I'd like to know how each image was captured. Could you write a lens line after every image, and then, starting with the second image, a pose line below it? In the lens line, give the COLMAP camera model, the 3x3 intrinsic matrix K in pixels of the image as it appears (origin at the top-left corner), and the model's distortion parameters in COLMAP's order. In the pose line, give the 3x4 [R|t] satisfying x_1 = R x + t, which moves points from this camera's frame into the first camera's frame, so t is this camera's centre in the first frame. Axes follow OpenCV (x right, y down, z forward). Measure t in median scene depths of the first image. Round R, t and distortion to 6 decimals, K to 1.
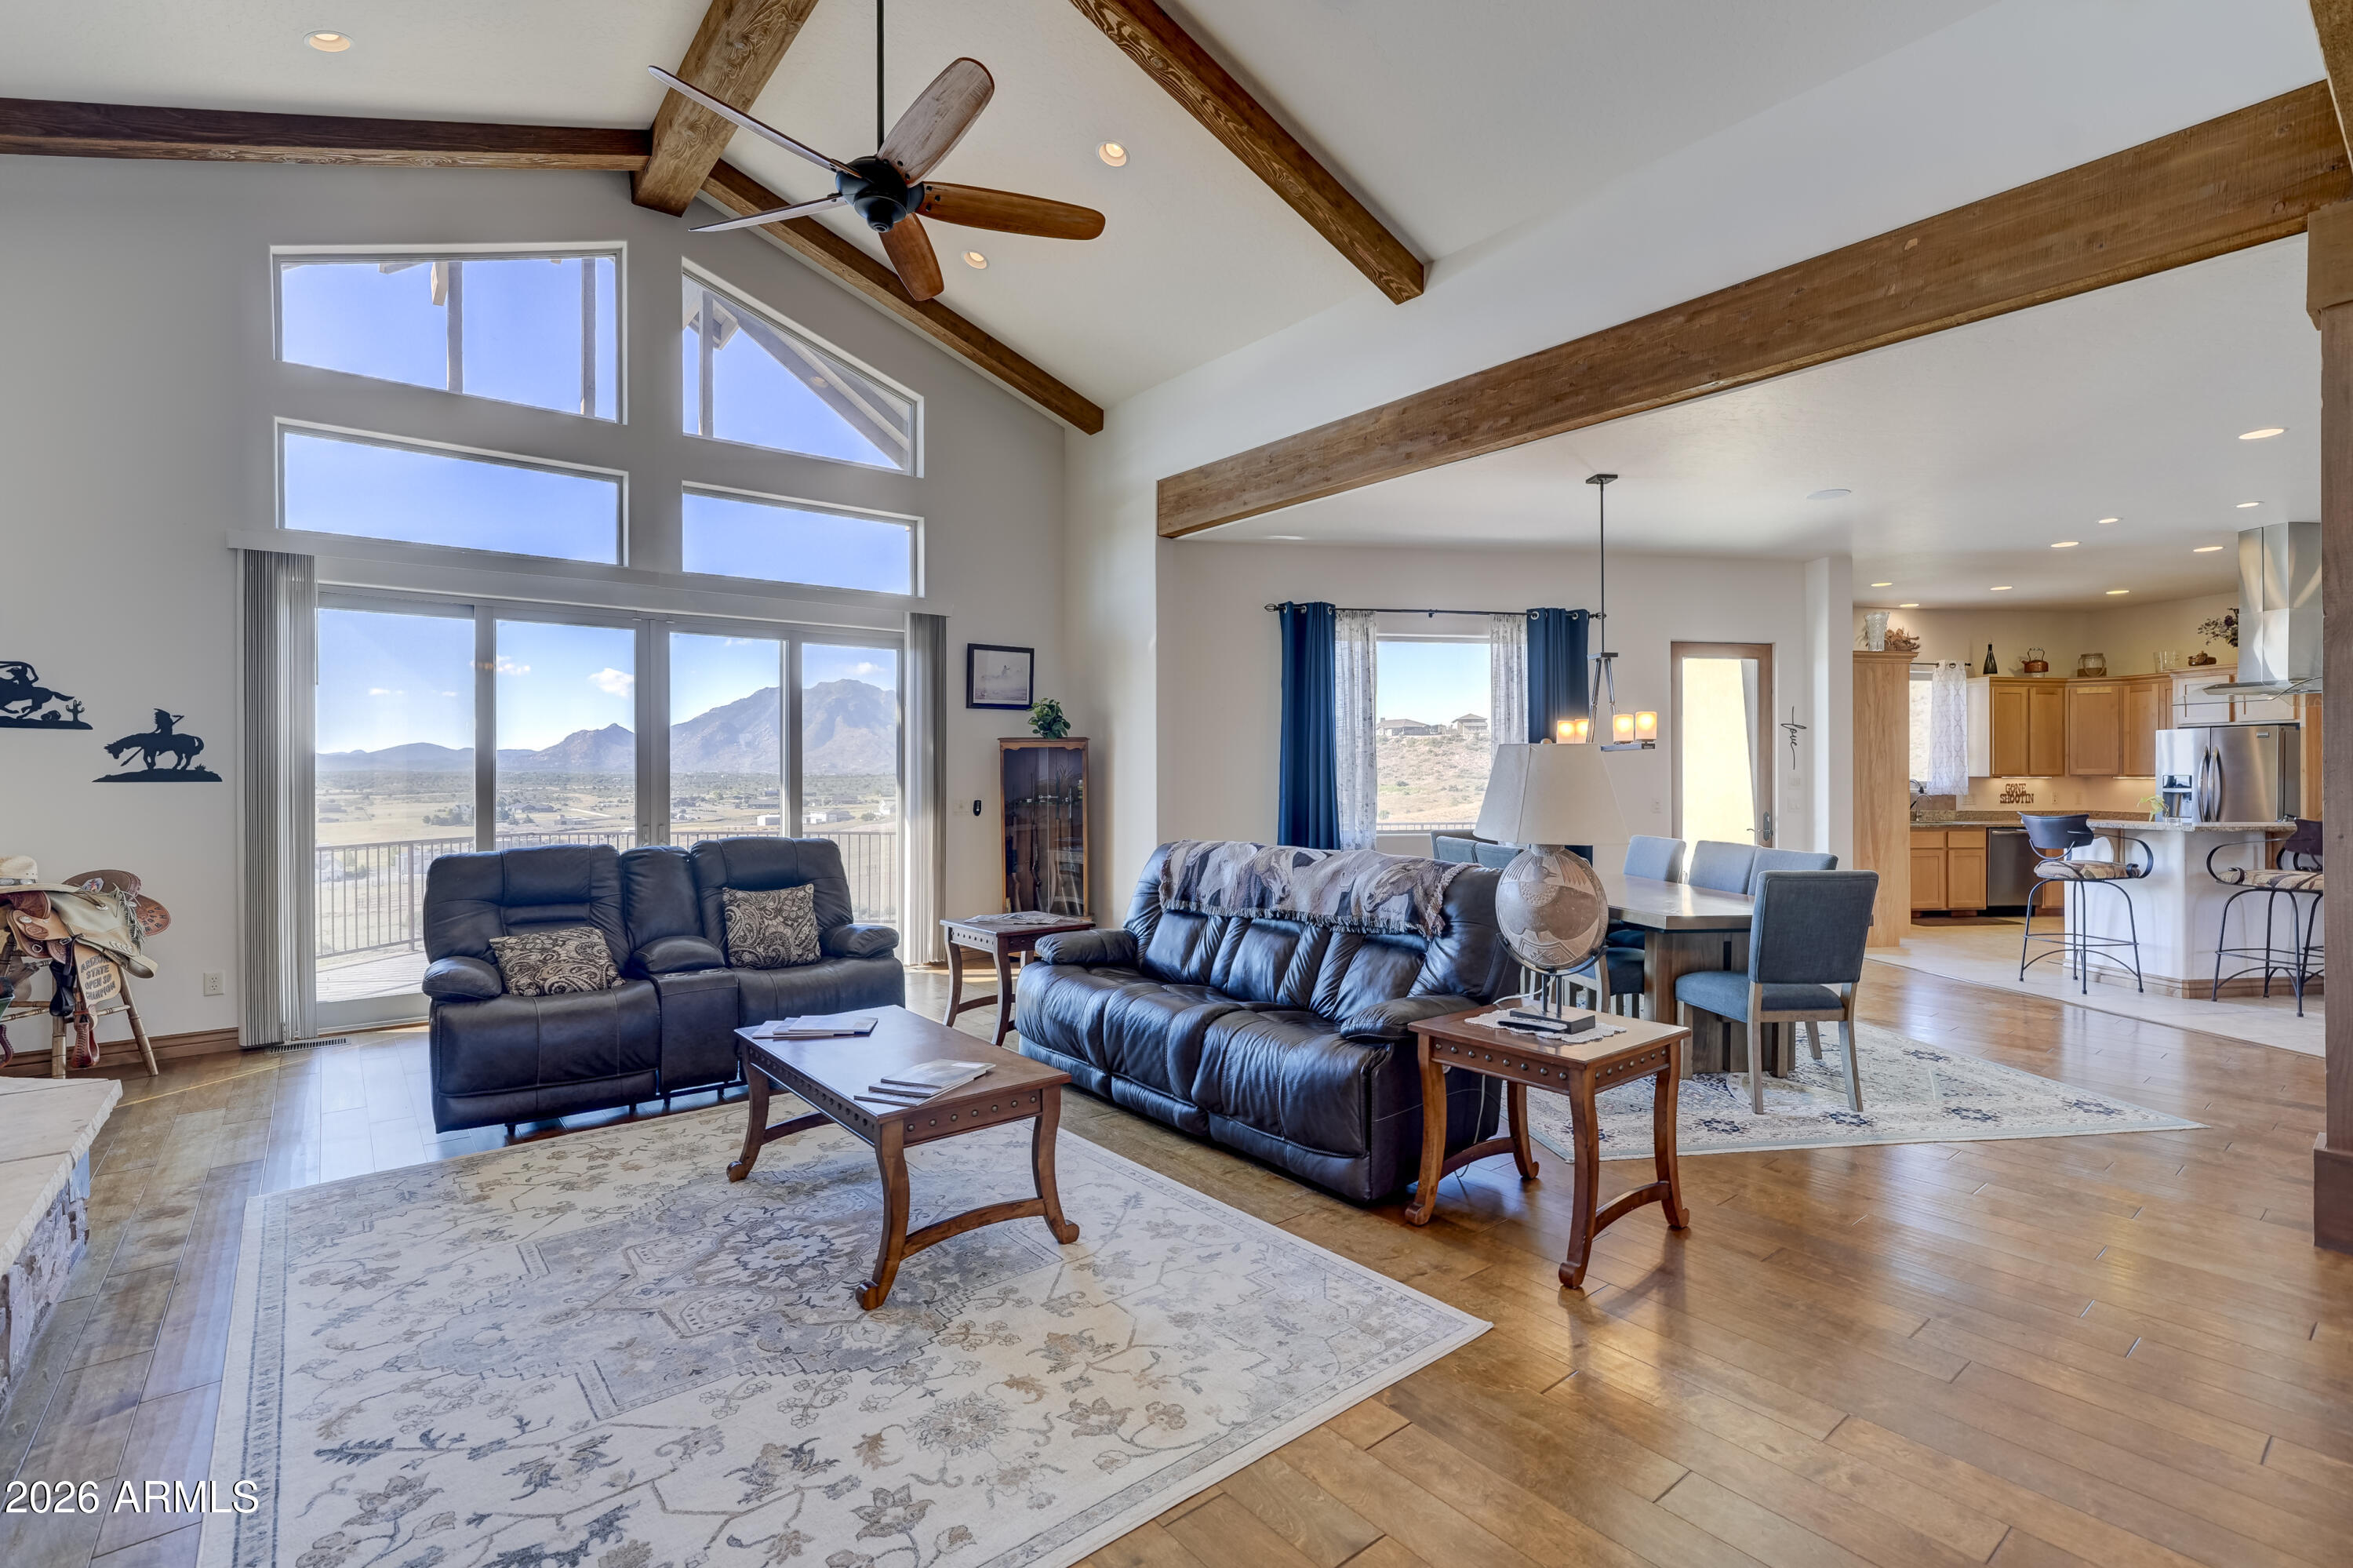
lens RADIAL K [[1068.6, 0, 1175.9], [0, 1068.6, 777.0], [0, 0, 1]] dist [-0.026690, 0.018996]
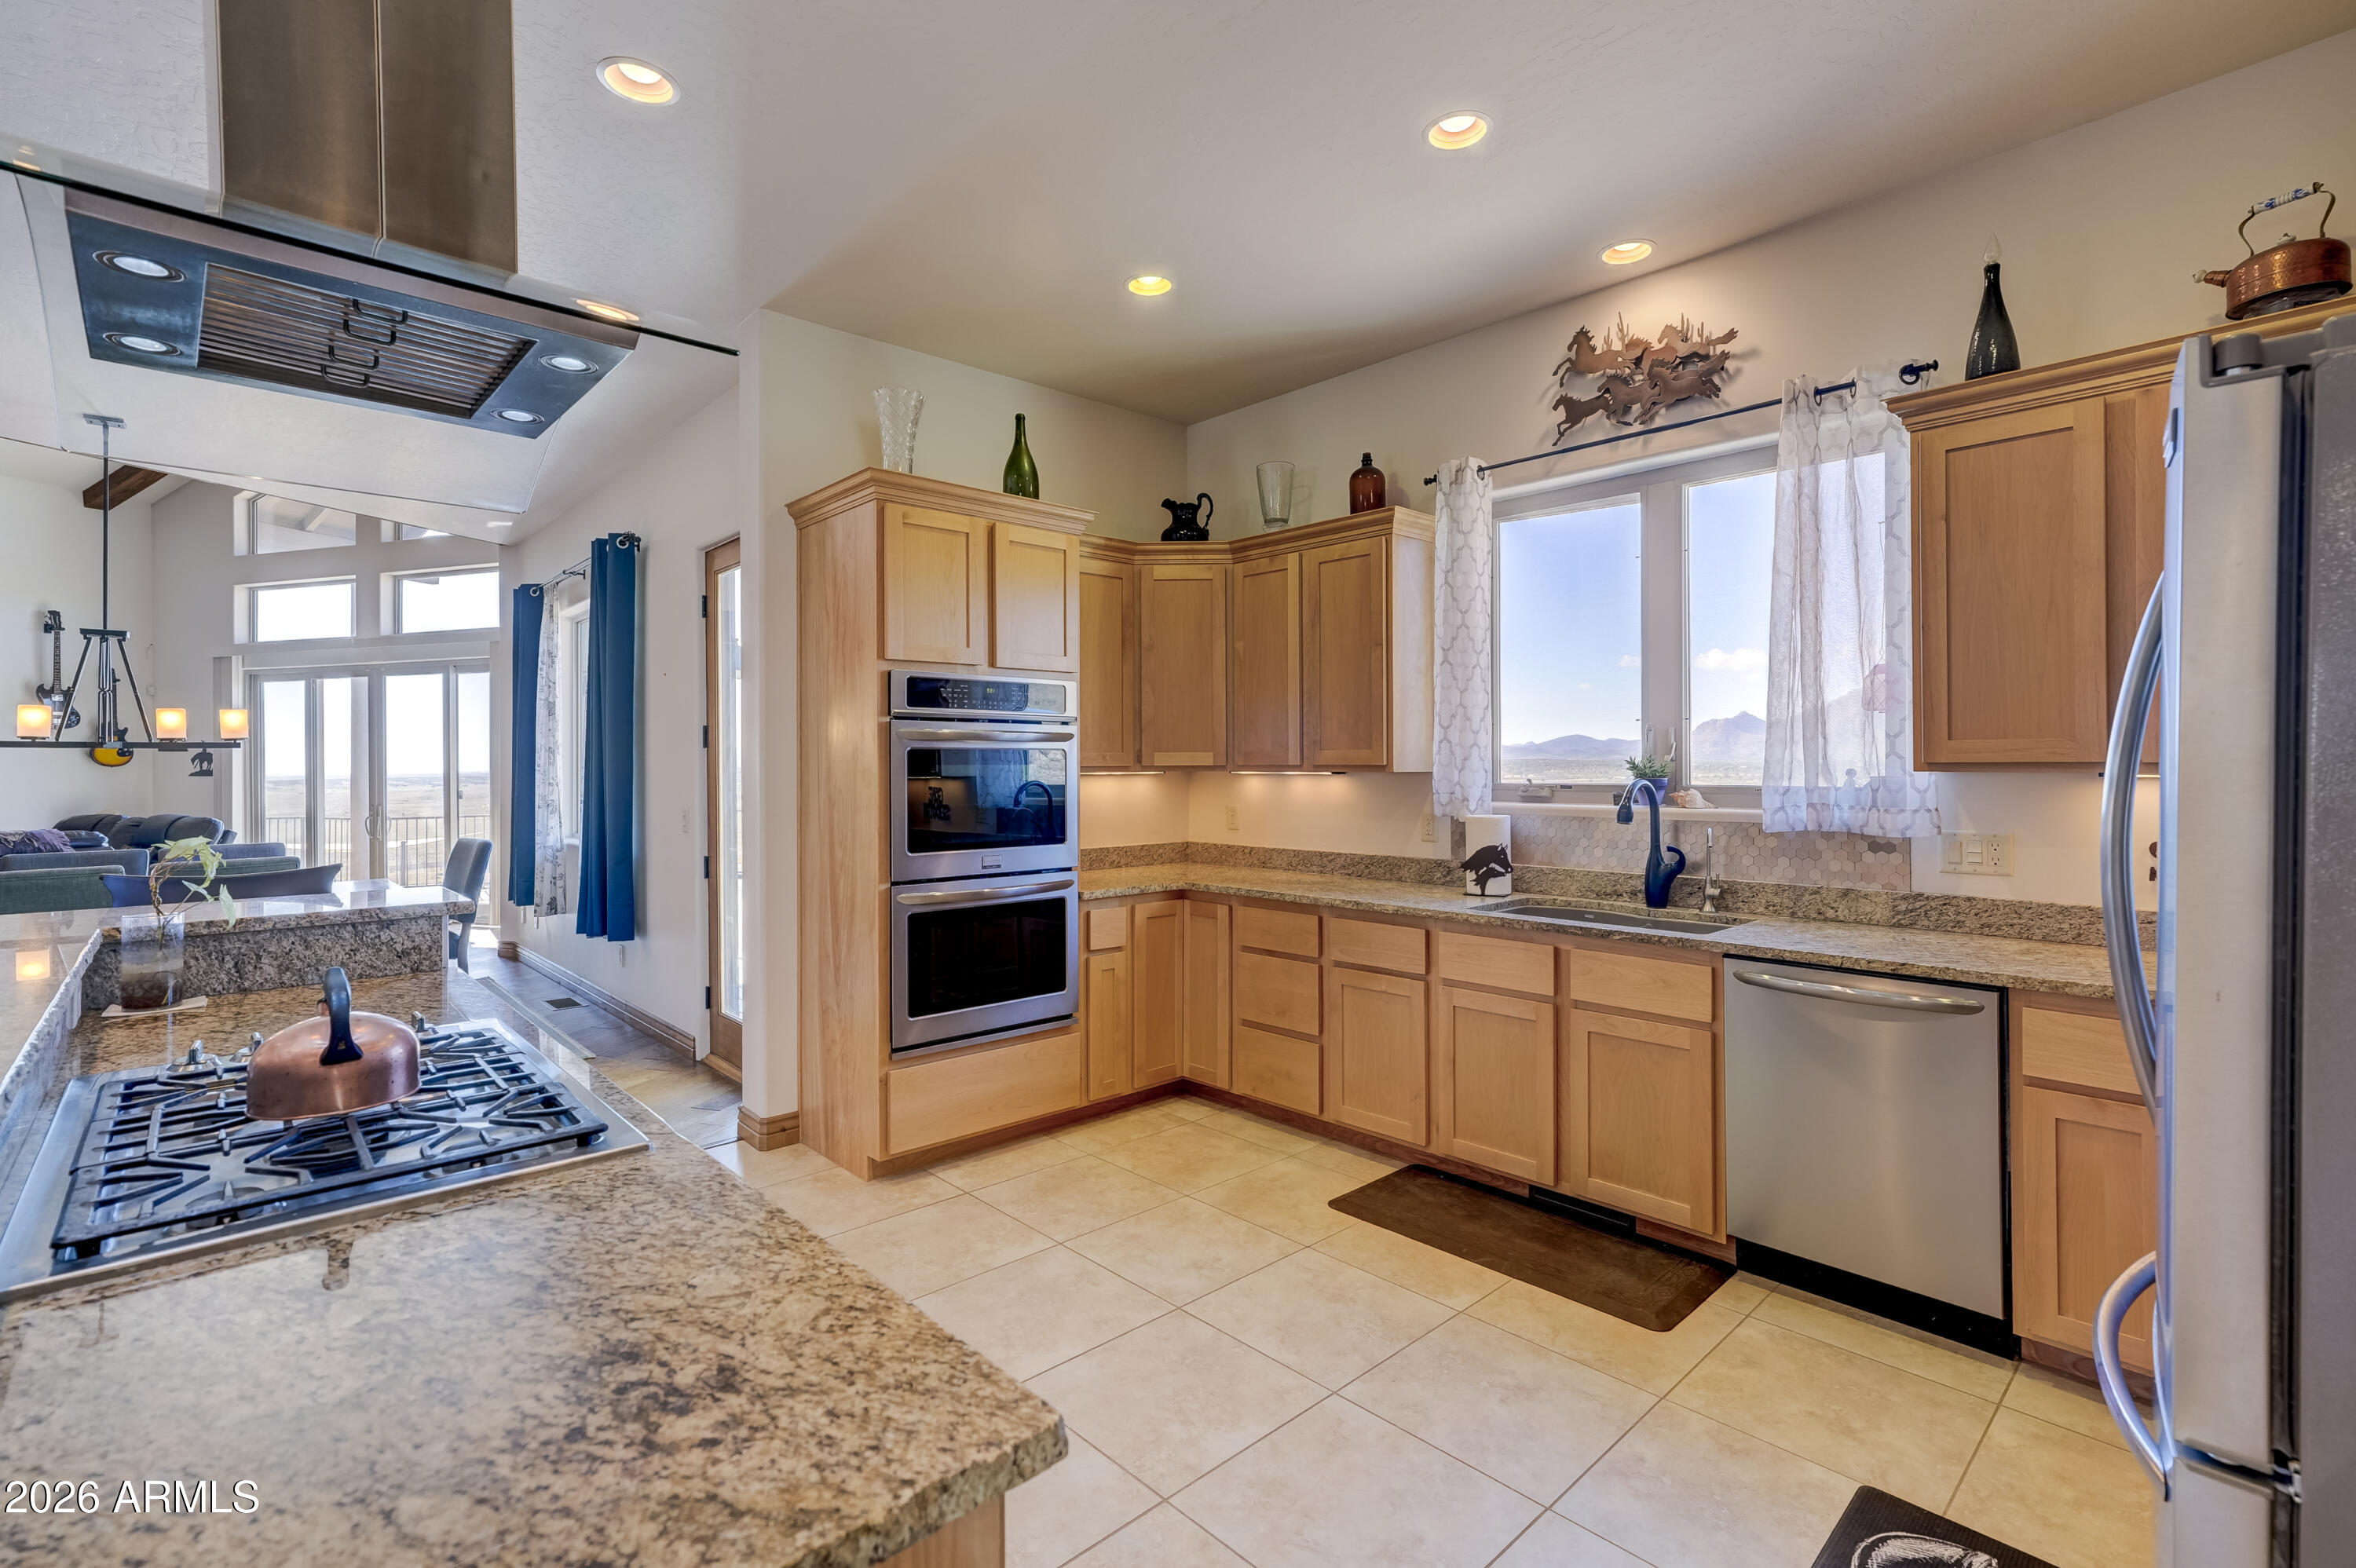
lens RADIAL K [[1065.2, 0, 1178.1], [0, 1065.2, 767.9], [0, 0, 1]] dist [-0.018421, 0.015764]
pose [[0.562732, -0.001074, -0.826638, 1.695819], [0.004761, 0.999987, 0.001942, -0.005669], [0.826625, -0.005029, 0.562730, 1.339626]]
